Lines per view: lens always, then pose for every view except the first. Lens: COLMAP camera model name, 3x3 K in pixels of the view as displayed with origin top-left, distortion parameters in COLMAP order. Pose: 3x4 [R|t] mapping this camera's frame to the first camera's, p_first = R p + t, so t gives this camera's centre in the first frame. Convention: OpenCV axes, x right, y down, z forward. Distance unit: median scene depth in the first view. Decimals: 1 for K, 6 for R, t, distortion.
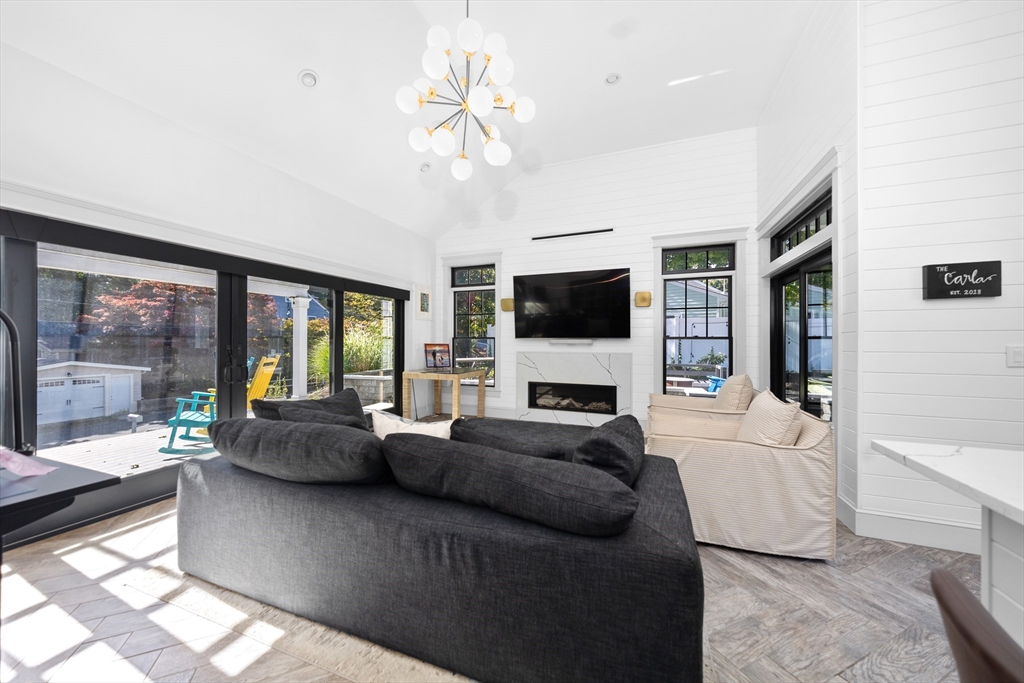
lens RADIAL K [[356.1, 0, 517.8], [0, 356.1, 342.2], [0, 0, 1]] dist [-0.000057, -0.000008]
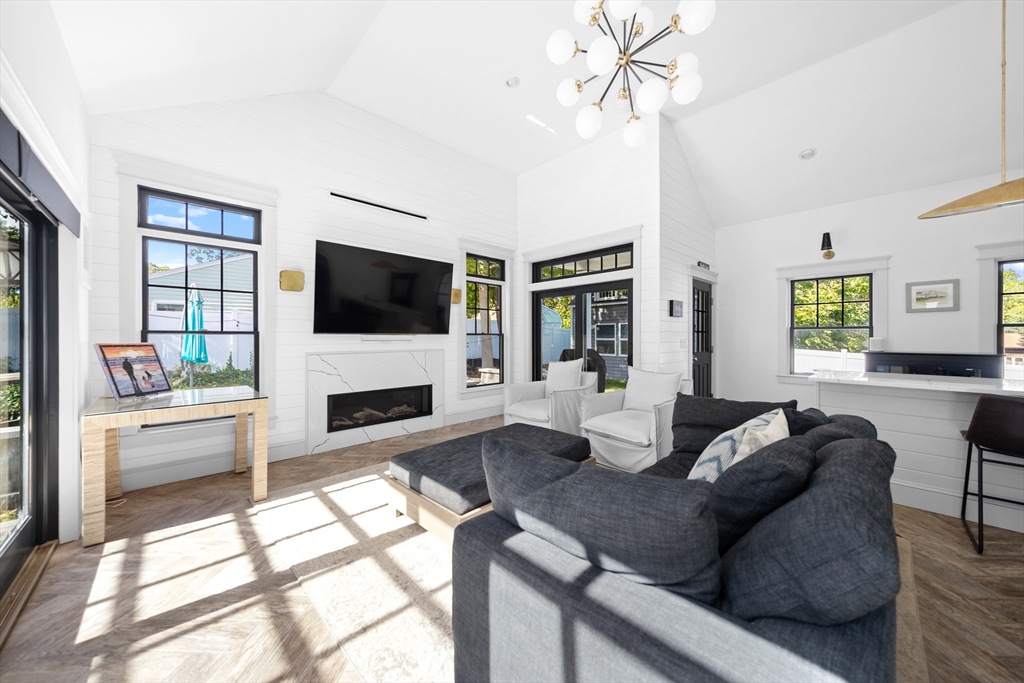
lens RADIAL K [[356.1, 0, 518.2], [0, 356.1, 336.2], [0, 0, 1]] dist [-0.000057, -0.000008]
pose [[0.423752, -0.000084, 0.905778, -0.476440], [0.003371, 0.999993, -0.001484, -0.003630], [-0.905772, 0.003682, 0.423749, 0.383064]]
